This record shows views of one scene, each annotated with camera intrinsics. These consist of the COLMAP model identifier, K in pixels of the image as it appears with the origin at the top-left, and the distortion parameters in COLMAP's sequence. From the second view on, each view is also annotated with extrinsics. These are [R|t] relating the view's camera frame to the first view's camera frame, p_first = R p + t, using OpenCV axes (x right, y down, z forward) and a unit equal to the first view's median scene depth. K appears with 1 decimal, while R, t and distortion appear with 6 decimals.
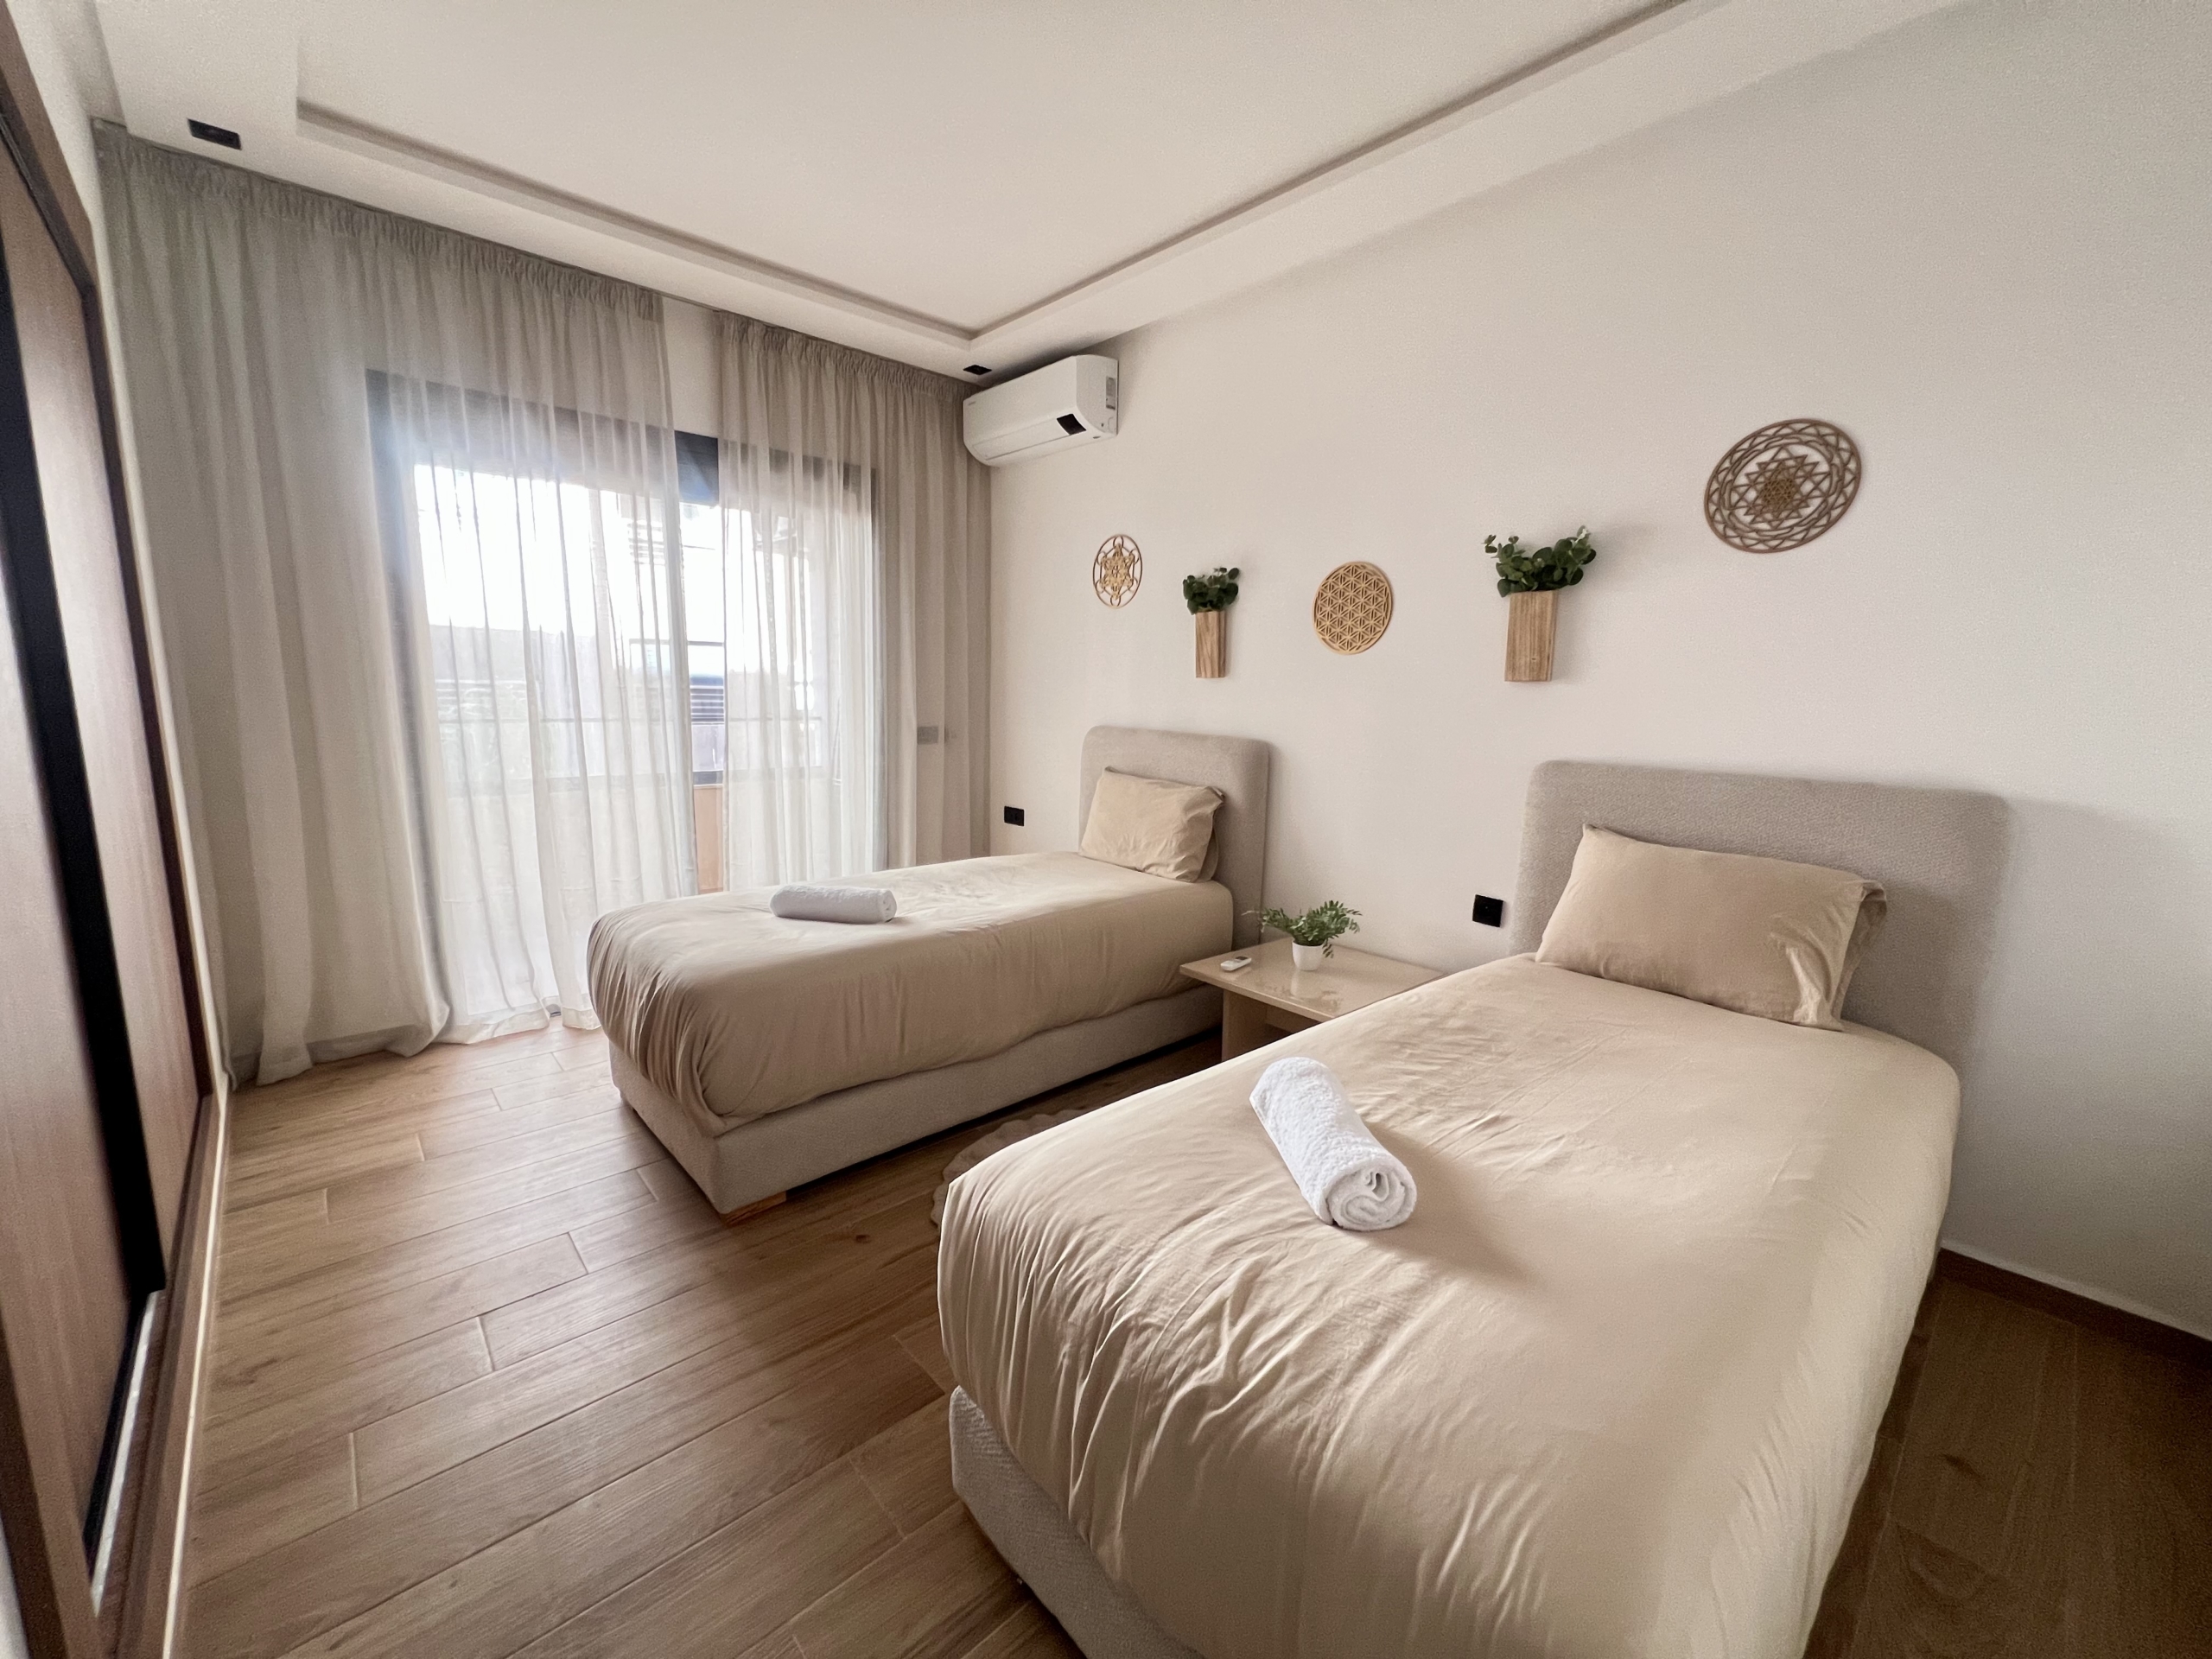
lens RADIAL K [[883.8, 0, 1104.2], [0, 883.8, 826.1], [0, 0, 1]] dist [0.001150, 0.000364]
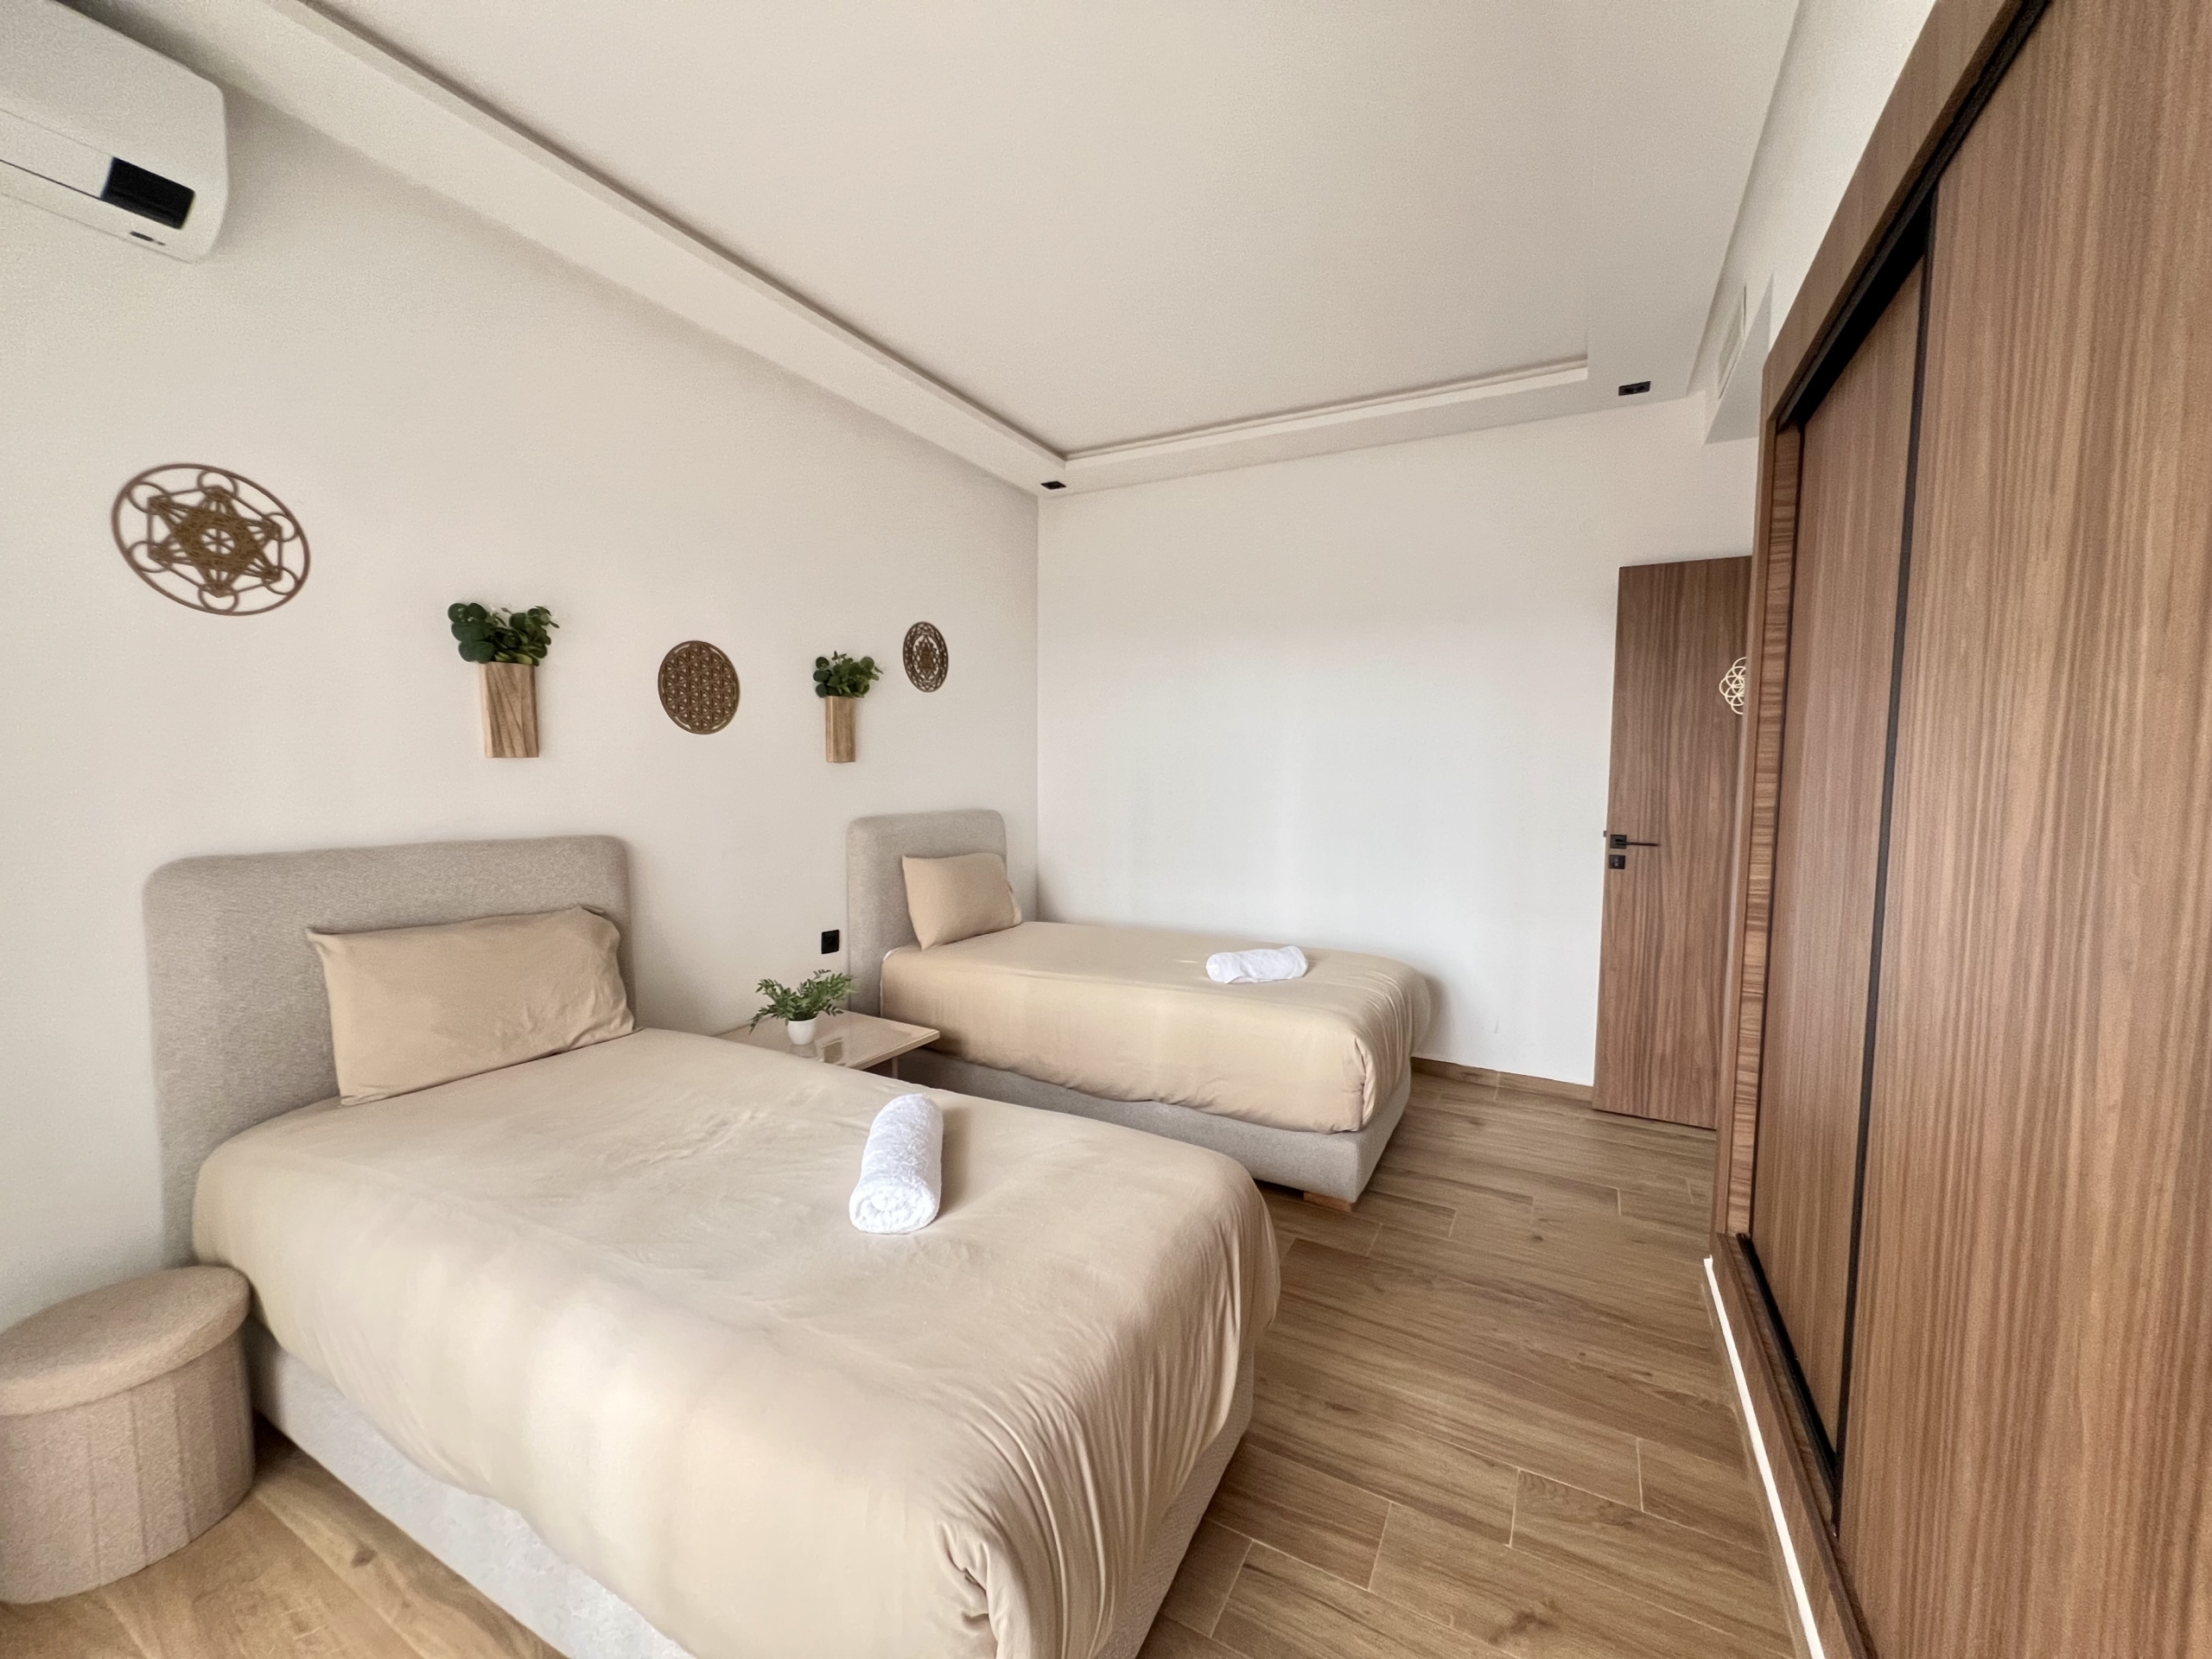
lens RADIAL K [[883.8, 0, 1100.1], [0, 883.8, 831.5], [0, 0, 1]] dist [0.001150, 0.000364]
pose [[-0.328167, -0.093816, 0.939950, -0.775820], [0.130947, 0.980931, 0.143624, -0.170174], [-0.935500, 0.170216, -0.309624, 0.899012]]
